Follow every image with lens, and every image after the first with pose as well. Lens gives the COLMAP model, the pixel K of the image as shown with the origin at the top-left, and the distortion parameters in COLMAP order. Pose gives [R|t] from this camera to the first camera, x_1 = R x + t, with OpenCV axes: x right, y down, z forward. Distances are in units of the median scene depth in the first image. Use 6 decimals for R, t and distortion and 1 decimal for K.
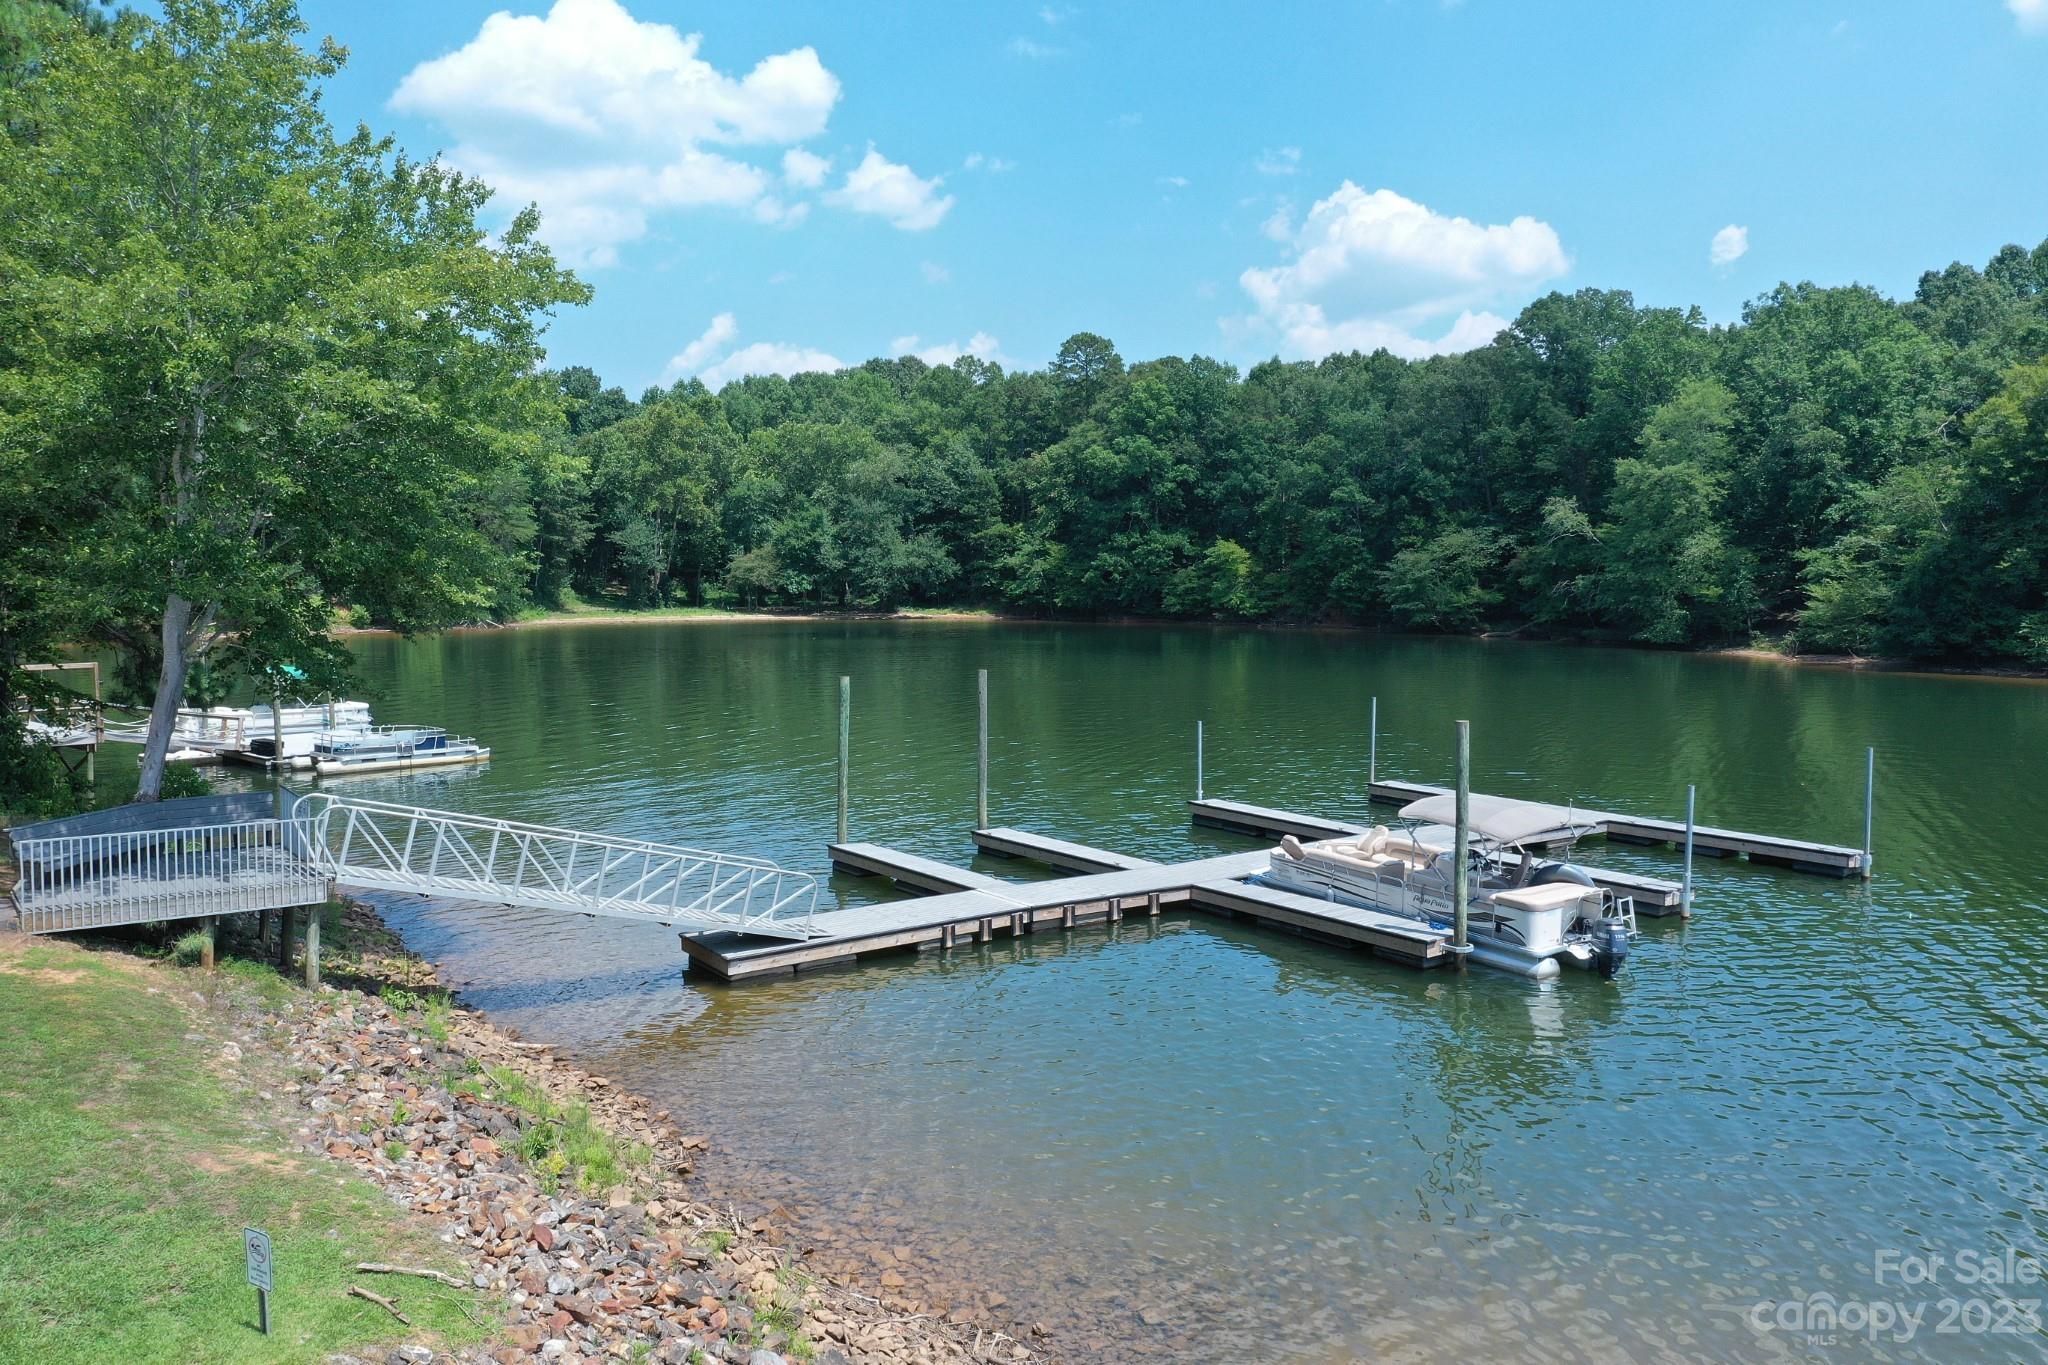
lens RADIAL K [[1607.5, 0, 1023.1], [0, 1607.5, 693.7], [0, 0, 1]] dist [0.005411, -0.003136]
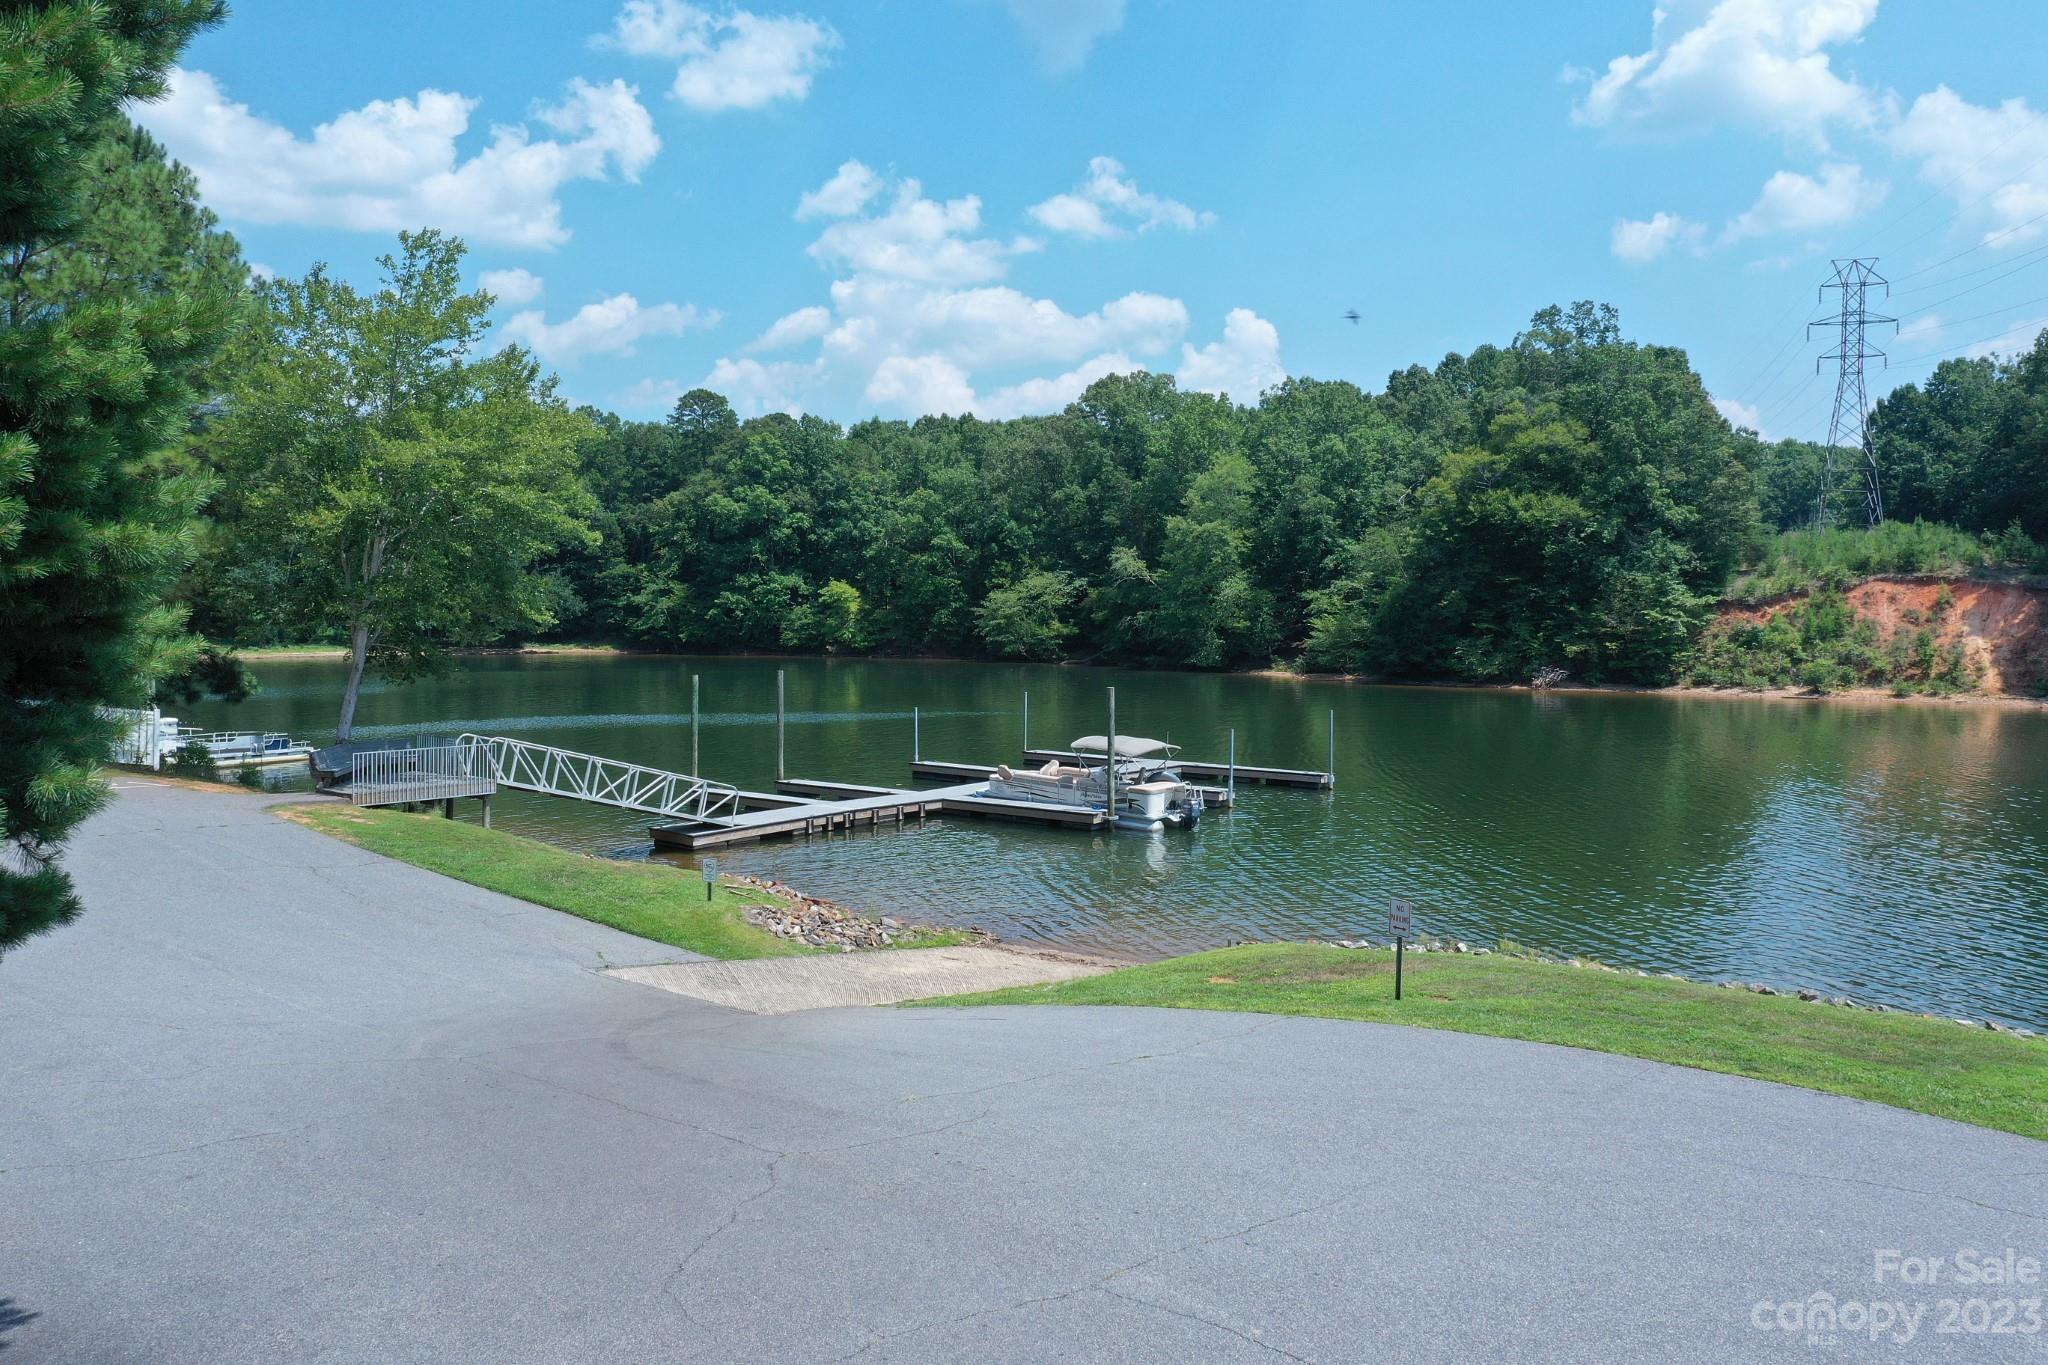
lens RADIAL K [[1607.5, 0, 1027.5], [0, 1607.5, 682.0], [0, 0, 1]] dist [0.005411, -0.003136]
pose [[0.963693, -0.012002, 0.266743, -0.054656], [0.020434, 0.999375, -0.028859, 0.011544], [-0.266230, 0.033262, 0.963336, -0.129861]]
